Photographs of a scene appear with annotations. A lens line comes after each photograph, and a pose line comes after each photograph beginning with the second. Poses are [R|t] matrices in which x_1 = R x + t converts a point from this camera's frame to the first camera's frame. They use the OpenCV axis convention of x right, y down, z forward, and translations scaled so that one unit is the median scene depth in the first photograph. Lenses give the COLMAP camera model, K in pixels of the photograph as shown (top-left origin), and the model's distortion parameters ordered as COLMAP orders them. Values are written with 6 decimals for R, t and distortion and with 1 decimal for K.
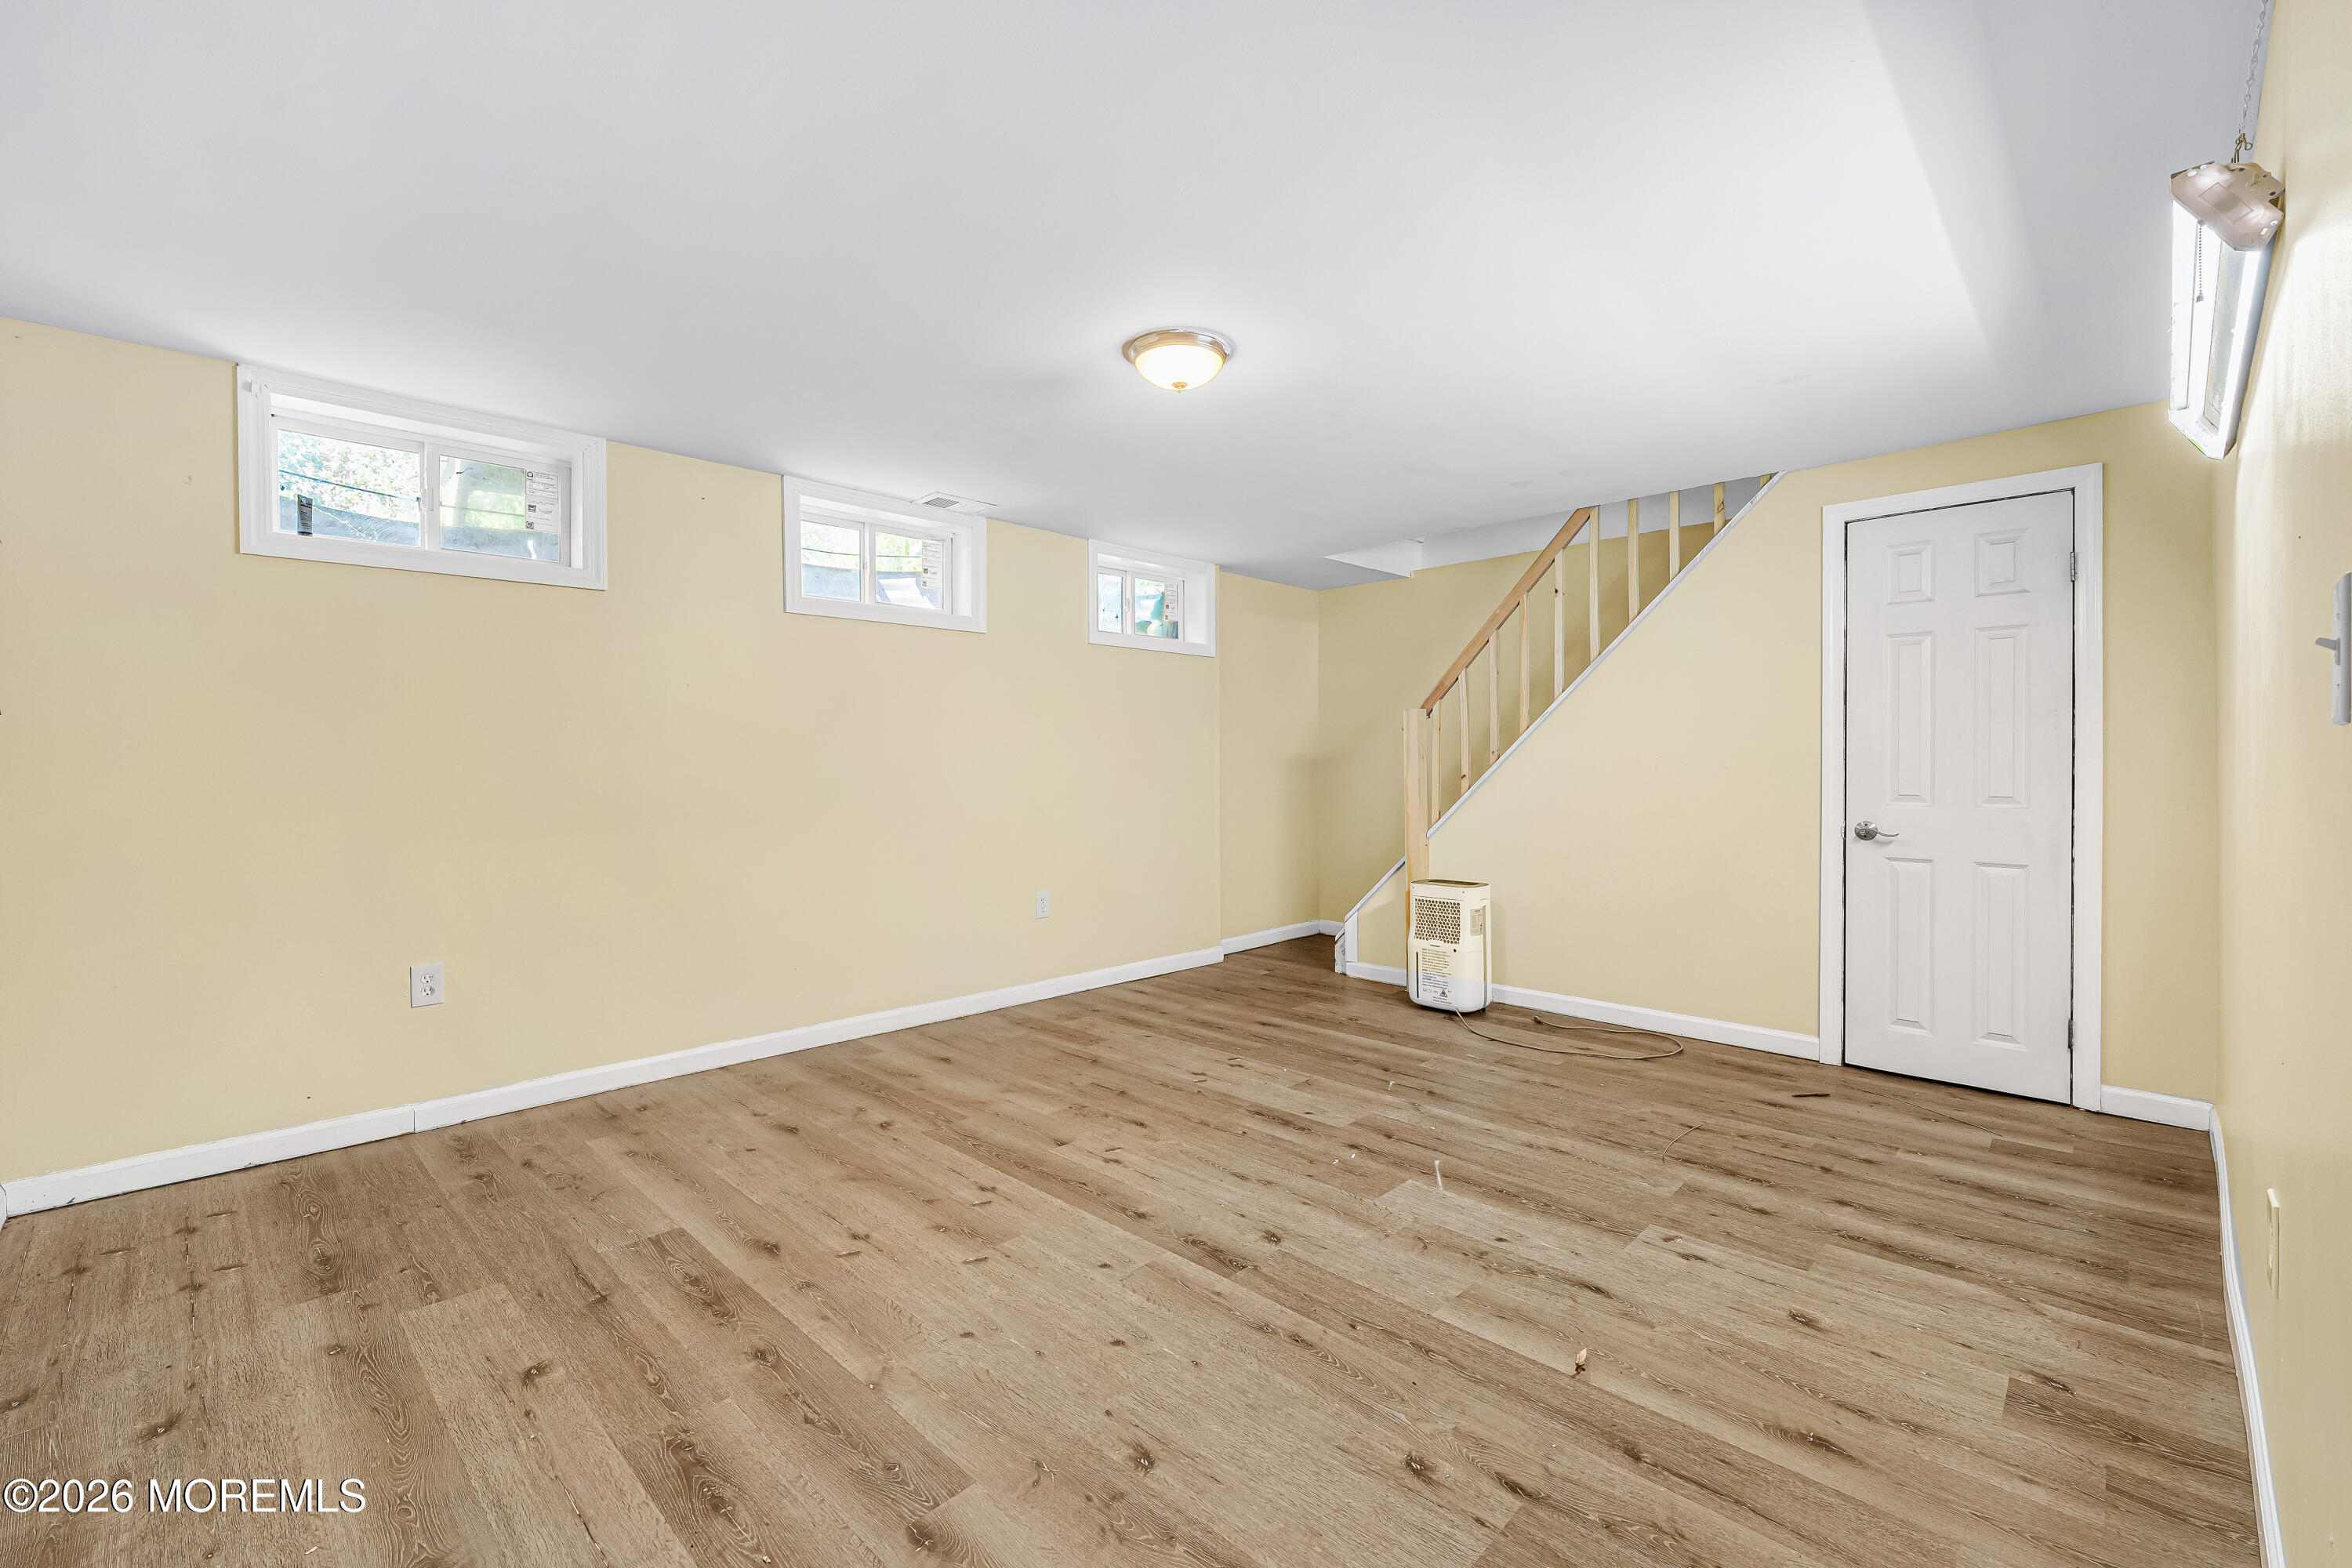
lens RADIAL K [[990.8, 0, 1114.7], [0, 990.8, 776.5], [0, 0, 1]] dist [0.000316, 0.000075]
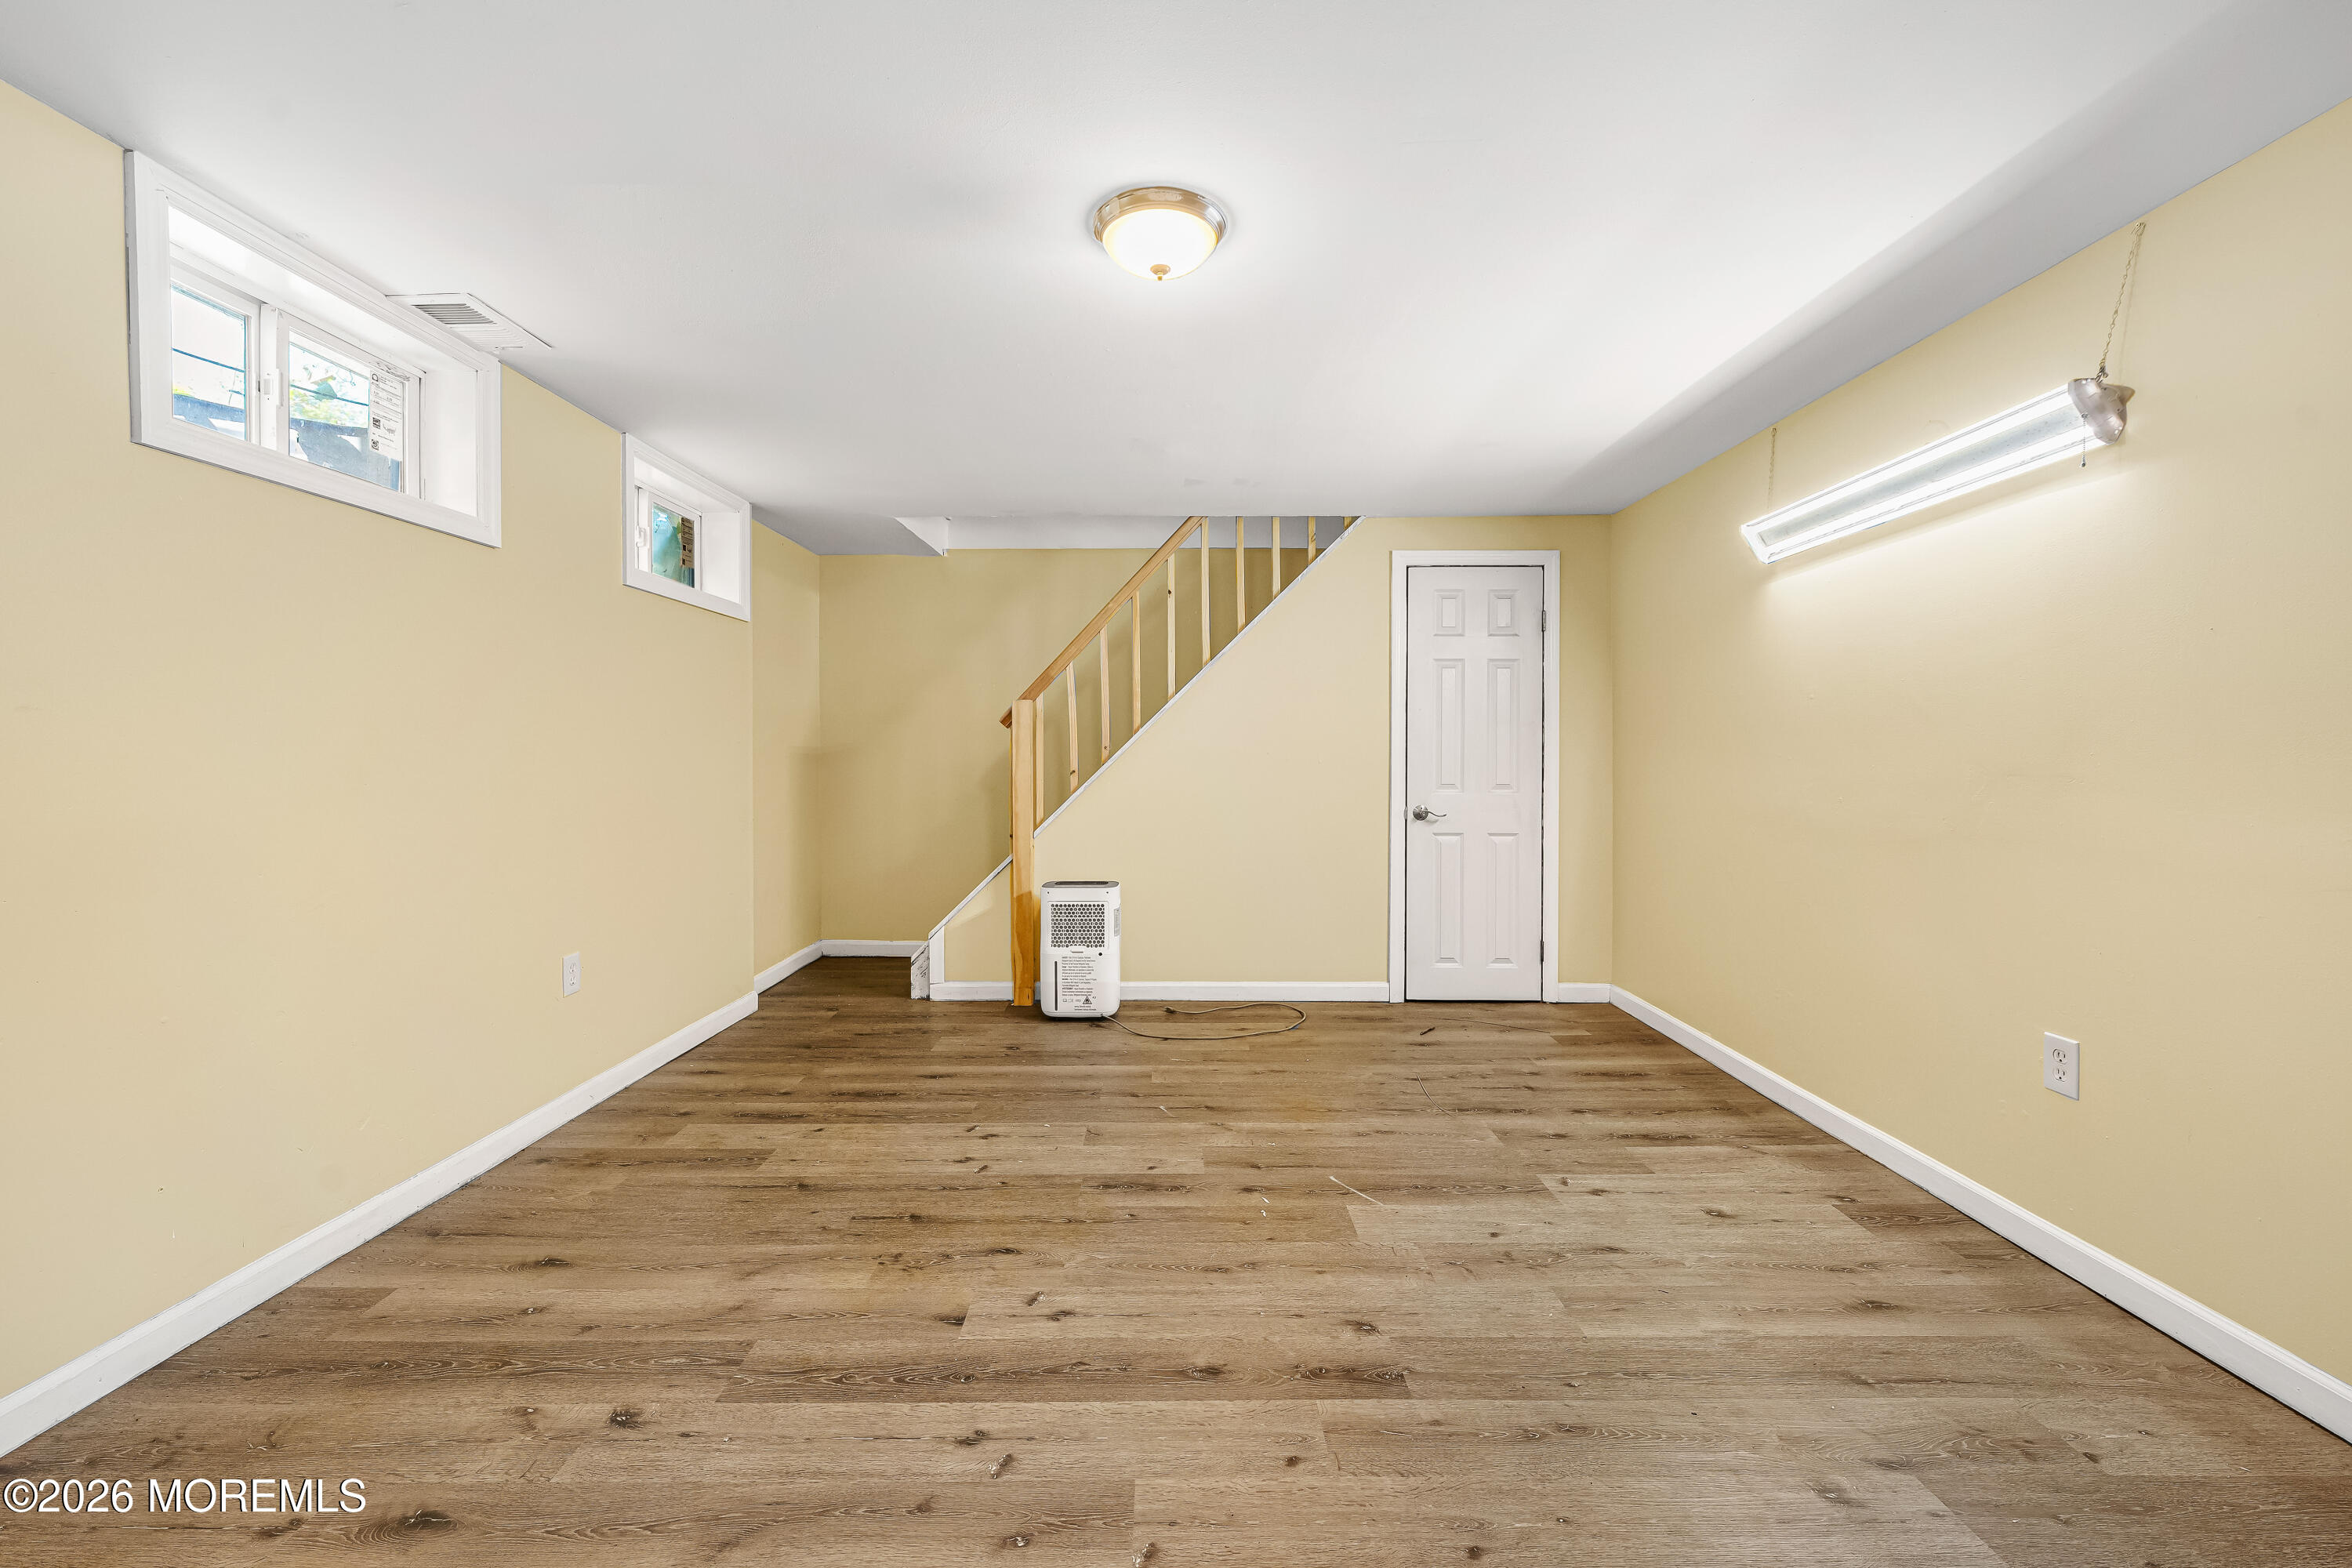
lens RADIAL K [[990.8, 0, 1141.6], [0, 990.8, 767.6], [0, 0, 1]] dist [0.000316, 0.000075]
pose [[0.692278, -0.007768, 0.721589, -0.477745], [0.006944, 0.999967, 0.004103, -0.012918], [-0.721598, 0.002170, 0.692309, 0.456236]]
